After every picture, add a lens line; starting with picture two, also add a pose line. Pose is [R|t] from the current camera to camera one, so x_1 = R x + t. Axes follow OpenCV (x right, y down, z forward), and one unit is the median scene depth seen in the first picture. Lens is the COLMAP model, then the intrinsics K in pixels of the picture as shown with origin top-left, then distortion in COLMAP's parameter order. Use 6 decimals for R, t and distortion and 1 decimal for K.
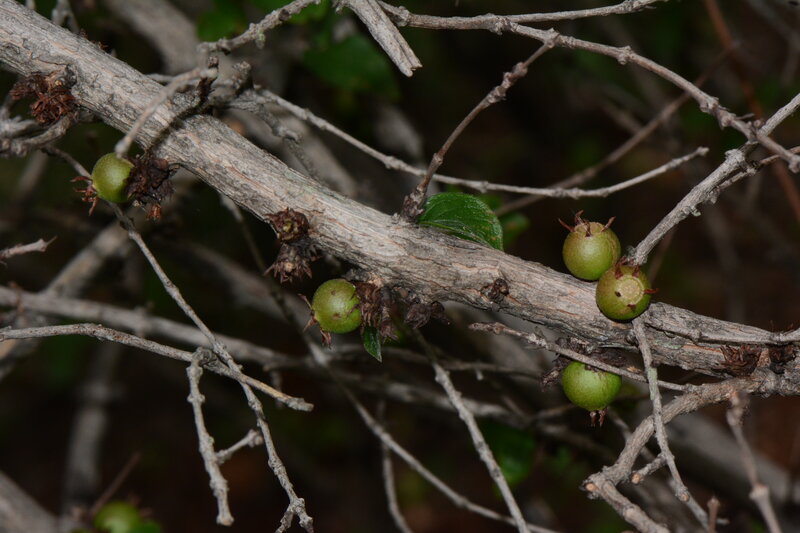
lens RADIAL K [[4632.4, 0, 400.5], [0, 4632.4, 267.4], [0, 0, 1]] dist [-1.642849, 0.000000]
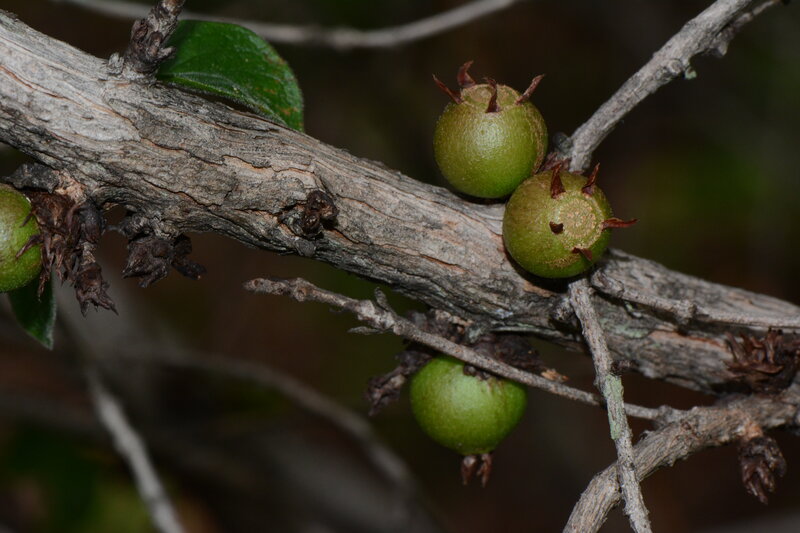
lens RADIAL K [[4632.4, 0, 380.3], [0, 4632.4, 187.3], [0, 0, 1]] dist [-1.642849, 0.000000]
pose [[0.980017, 0.025972, 0.197209, -0.069929], [-0.026360, 0.999652, -0.000660, 0.002150], [-0.197158, -0.004552, 0.980361, 0.507847]]
